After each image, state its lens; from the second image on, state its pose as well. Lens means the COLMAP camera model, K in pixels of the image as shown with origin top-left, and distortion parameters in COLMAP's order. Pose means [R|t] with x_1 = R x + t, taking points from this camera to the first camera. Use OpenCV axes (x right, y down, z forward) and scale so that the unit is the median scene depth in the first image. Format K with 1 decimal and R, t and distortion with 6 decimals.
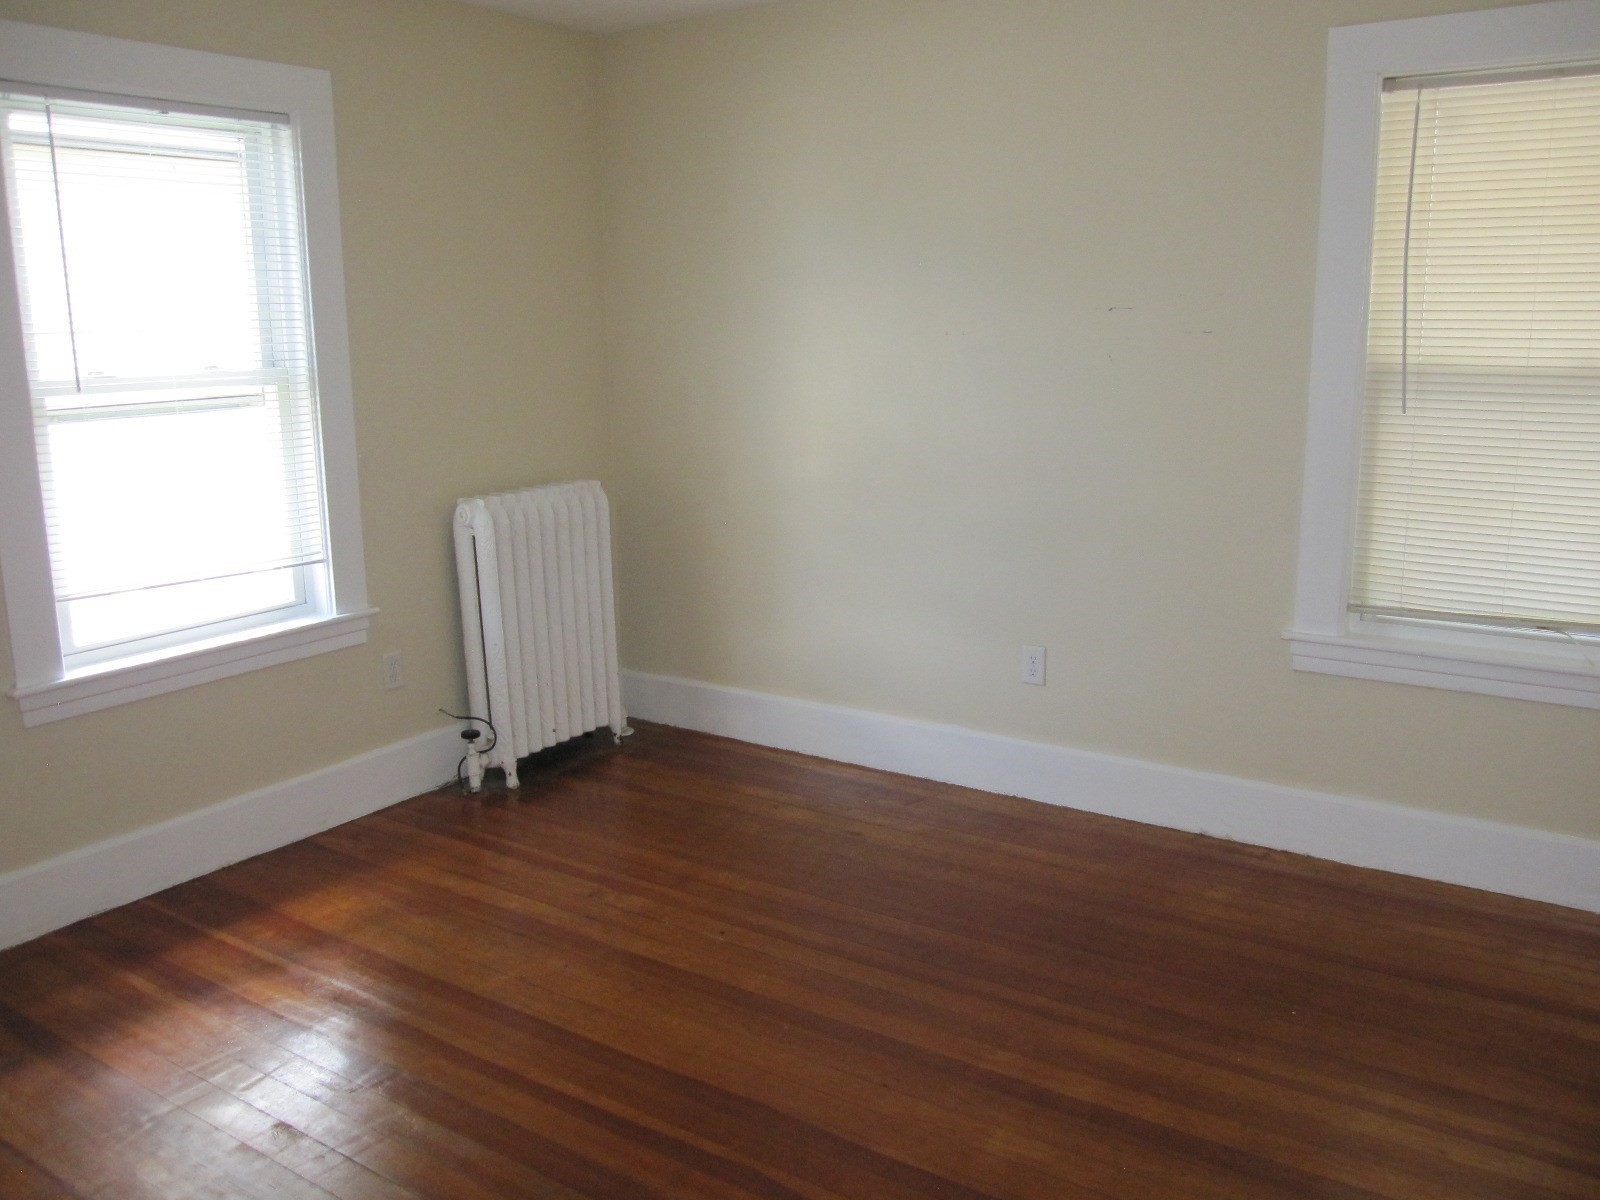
lens RADIAL K [[1294.2, 0, 800.0], [0, 1294.2, 600.0], [0, 0, 1]] dist [0.004952, 0.008847]
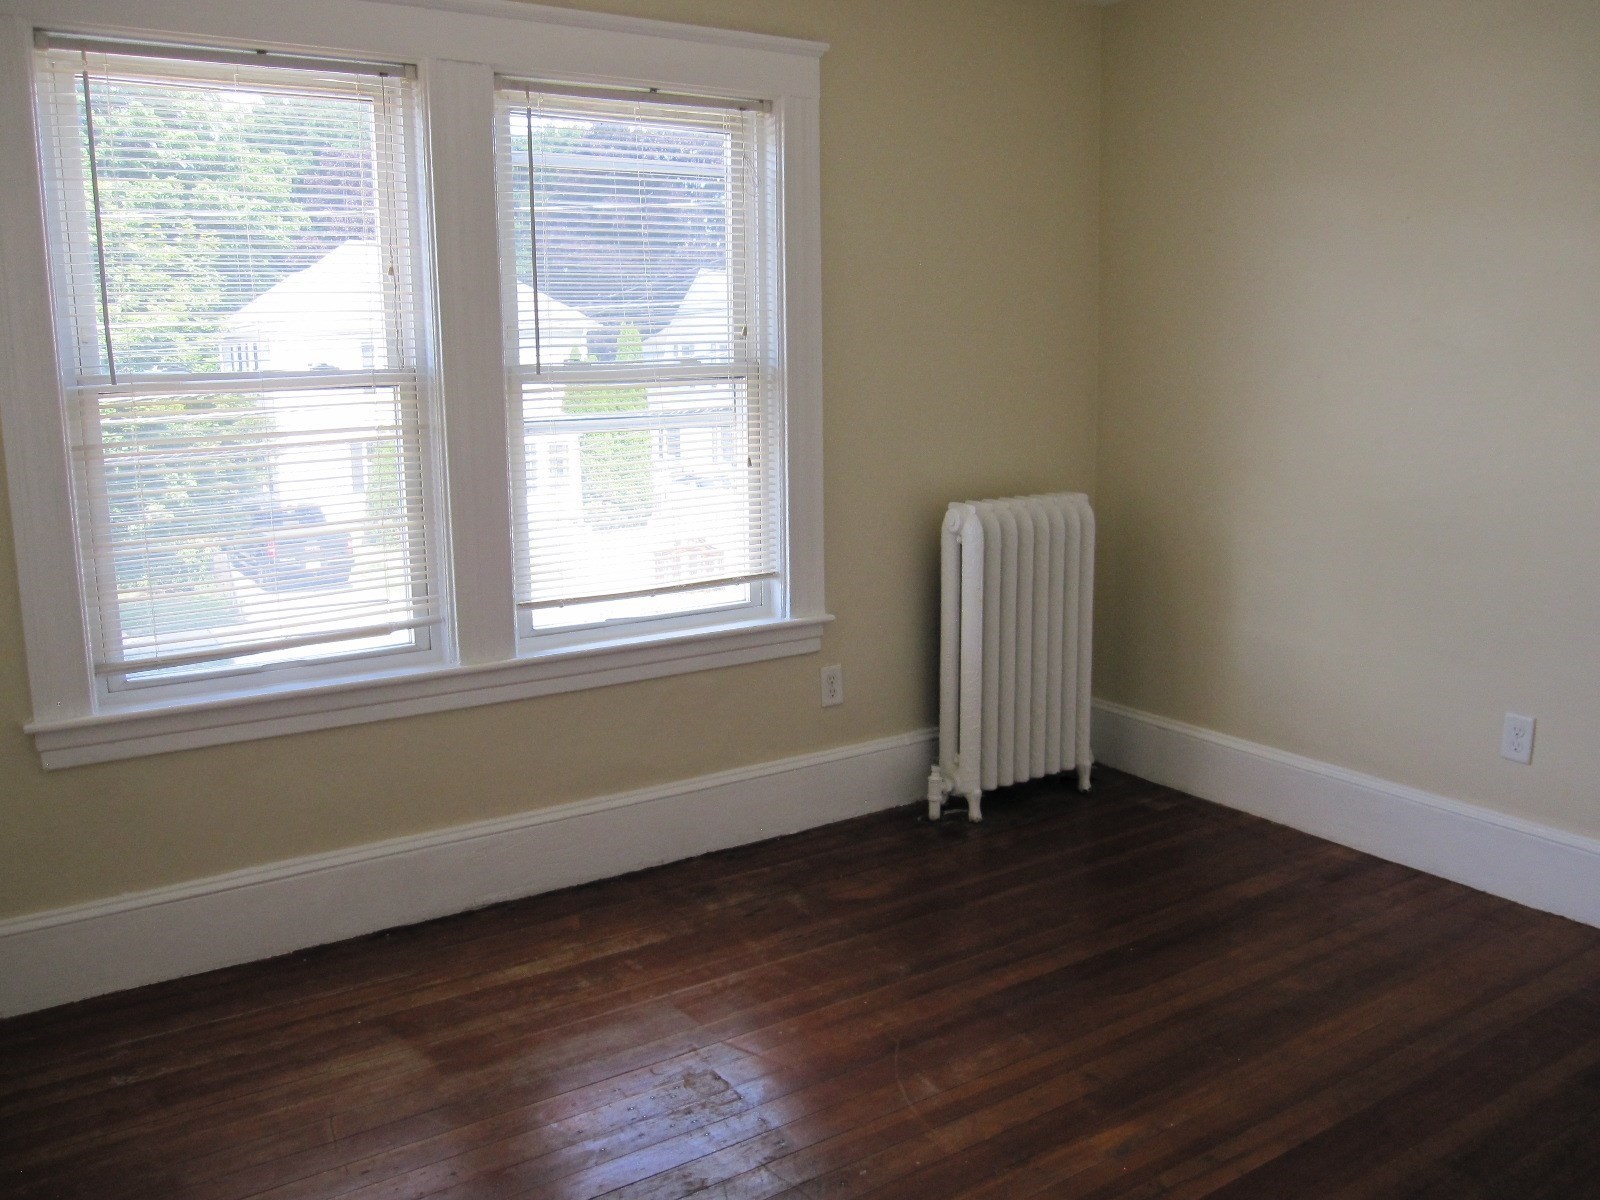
lens RADIAL K [[1339.5, 0, 800.0], [0, 1339.5, 600.0], [0, 0, 1]] dist [-0.081405, 0.070903]
pose [[0.902035, 0.083650, -0.423481, 0.058919], [-0.084151, 0.996298, 0.017553, -0.018418], [0.423382, 0.019803, 0.905735, 0.094541]]
